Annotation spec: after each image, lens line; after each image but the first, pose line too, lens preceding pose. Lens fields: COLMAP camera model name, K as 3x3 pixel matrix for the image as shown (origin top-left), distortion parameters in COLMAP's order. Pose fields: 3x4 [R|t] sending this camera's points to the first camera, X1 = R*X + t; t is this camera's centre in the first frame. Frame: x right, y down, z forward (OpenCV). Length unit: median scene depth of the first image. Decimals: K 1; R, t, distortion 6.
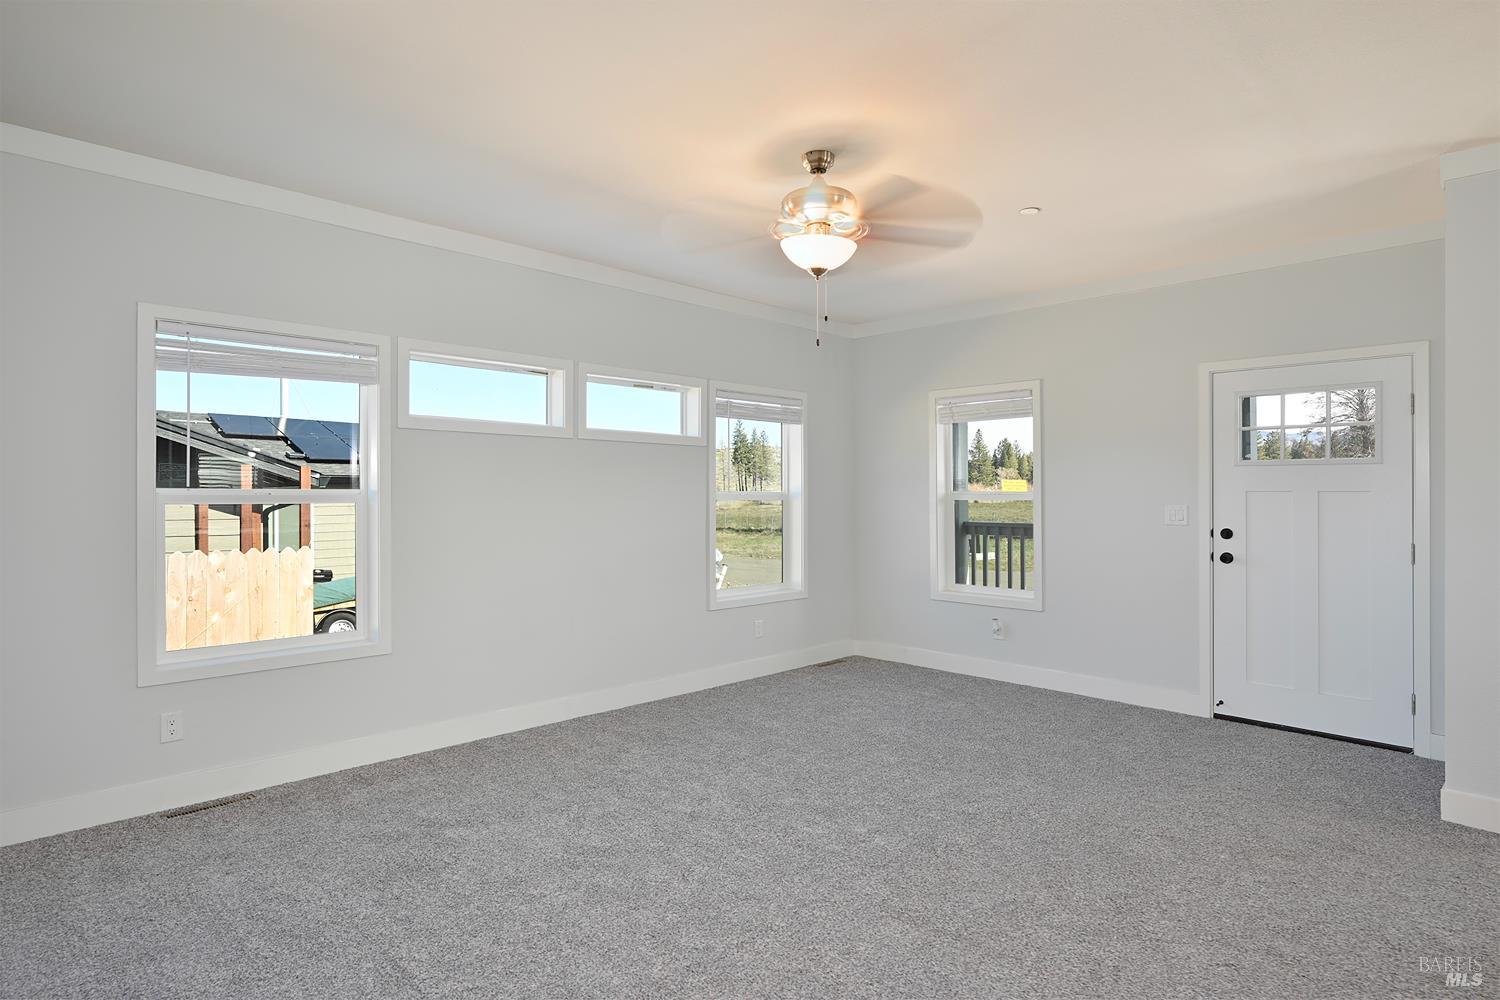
lens RADIAL K [[802.2, 0, 746.0], [0, 802.2, 487.2], [0, 0, 1]] dist [0.001287, -0.000077]
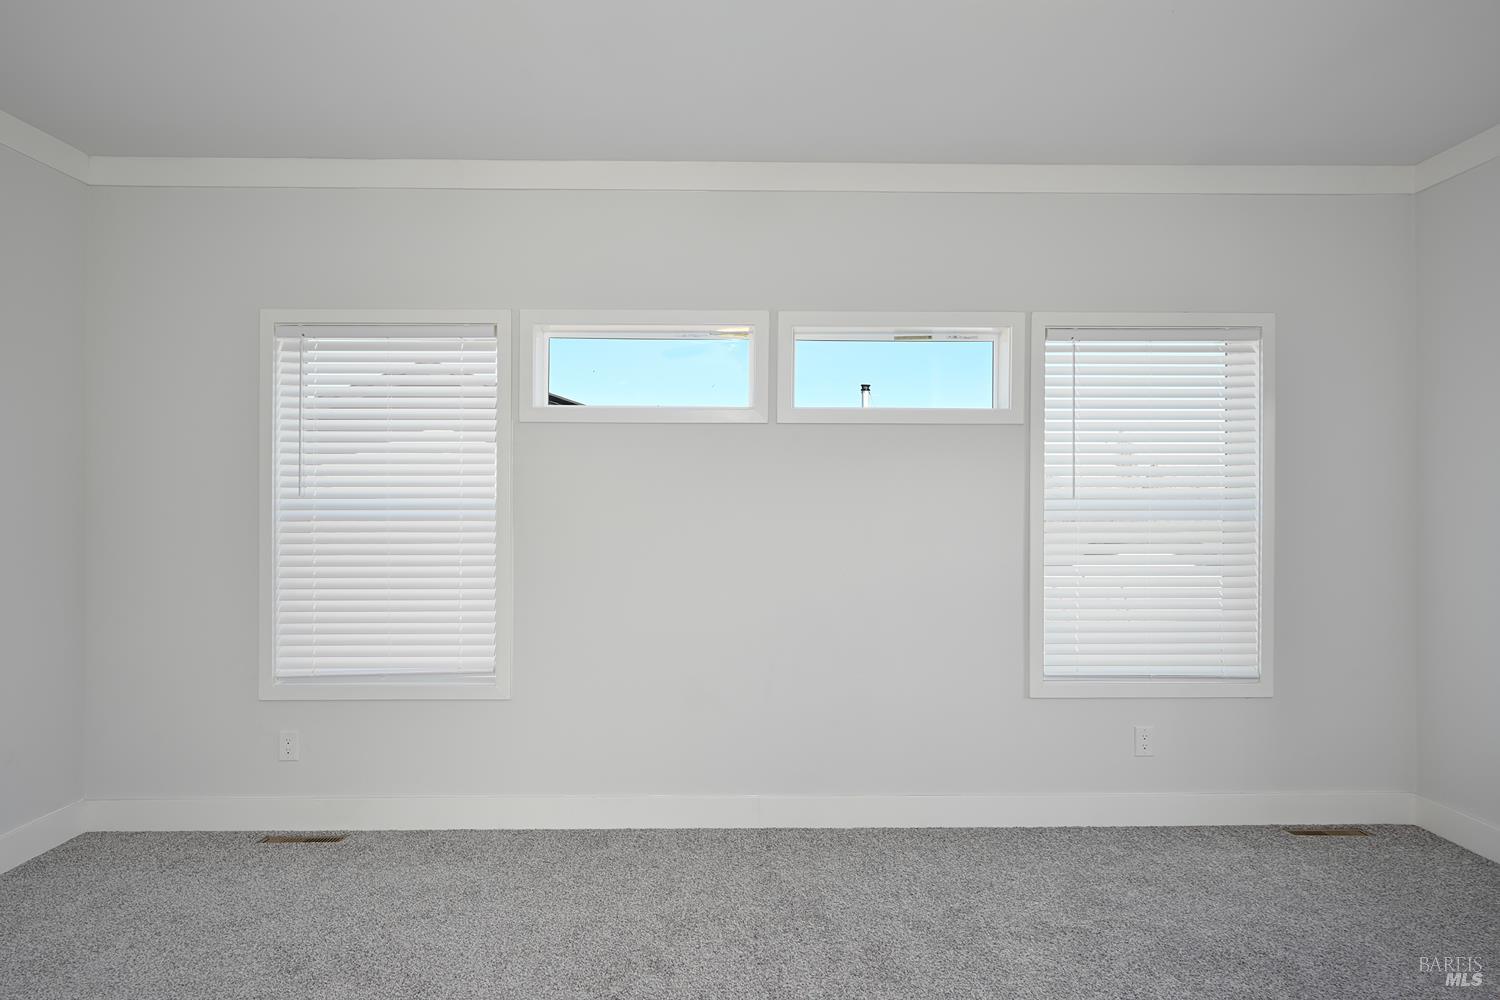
lens RADIAL K [[802.2, 0, 756.3], [0, 802.2, 498.8], [0, 0, 1]] dist [0.001287, -0.000077]
pose [[0.724937, 0.001506, -0.688814, 0.268445], [0.006525, 0.999938, 0.009054, -0.002255], [0.688785, -0.011058, 0.724882, 0.519687]]
